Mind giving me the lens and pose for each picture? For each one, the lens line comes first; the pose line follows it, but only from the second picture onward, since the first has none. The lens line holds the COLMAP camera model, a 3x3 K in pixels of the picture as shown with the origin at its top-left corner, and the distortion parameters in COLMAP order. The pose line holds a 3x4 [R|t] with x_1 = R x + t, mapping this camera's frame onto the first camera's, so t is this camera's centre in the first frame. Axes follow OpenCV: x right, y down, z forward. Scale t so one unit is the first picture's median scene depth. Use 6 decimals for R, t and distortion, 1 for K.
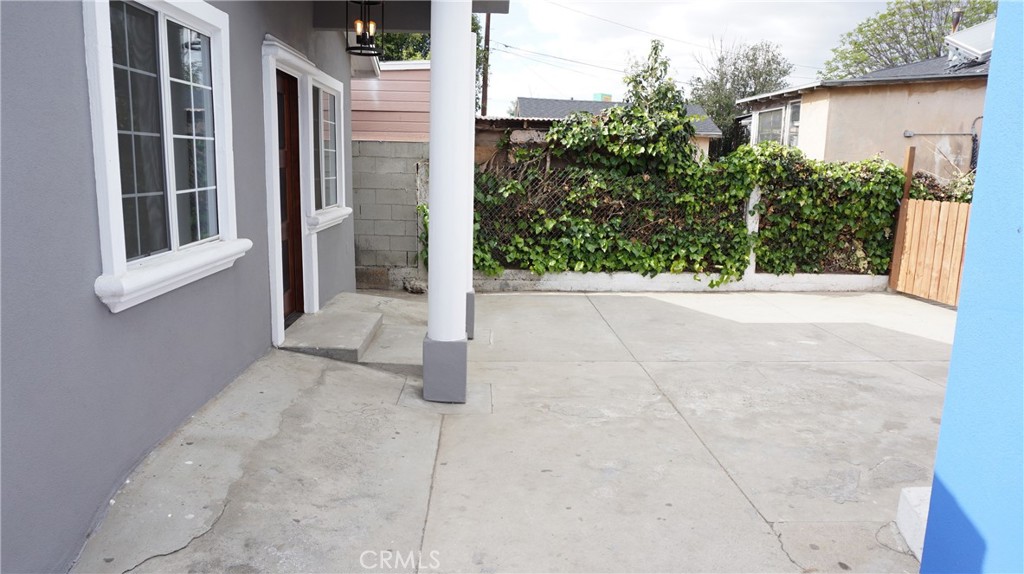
lens RADIAL K [[682.1, 0, 510.0], [0, 682.1, 287.7], [0, 0, 1]] dist [-0.047438, 0.035523]
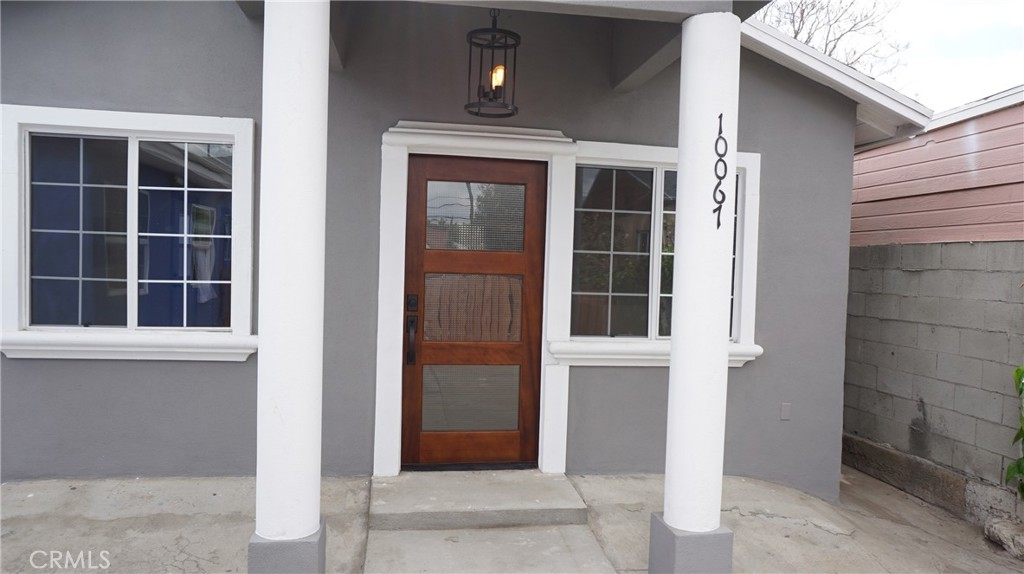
lens RADIAL K [[682.1, 0, 513.8], [0, 682.1, 283.7], [0, 0, 1]] dist [-0.047438, 0.035523]
pose [[0.125209, 0.014151, -0.992029, 0.429212], [-0.205245, 0.978638, -0.011945, -0.144822], [0.970668, 0.205105, 0.125439, 0.837496]]
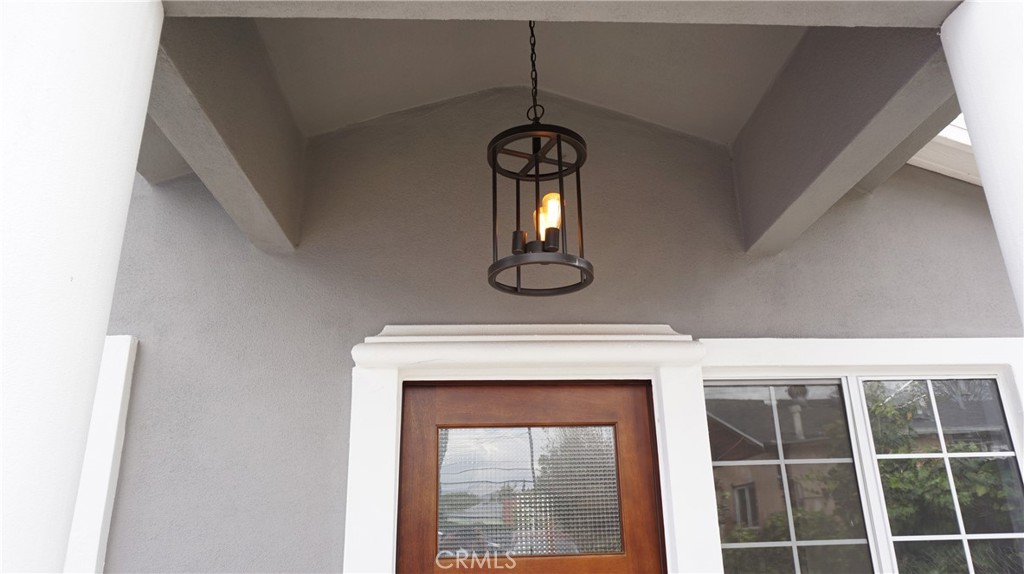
lens RADIAL K [[682.1, 0, 511.1], [0, 682.1, 283.9], [0, 0, 1]] dist [-0.047438, 0.035523]
pose [[0.017634, -0.359475, -0.932988, 0.110762], [-0.158734, 0.920292, -0.357583, -0.182534], [0.987164, 0.154403, -0.040833, 0.862160]]
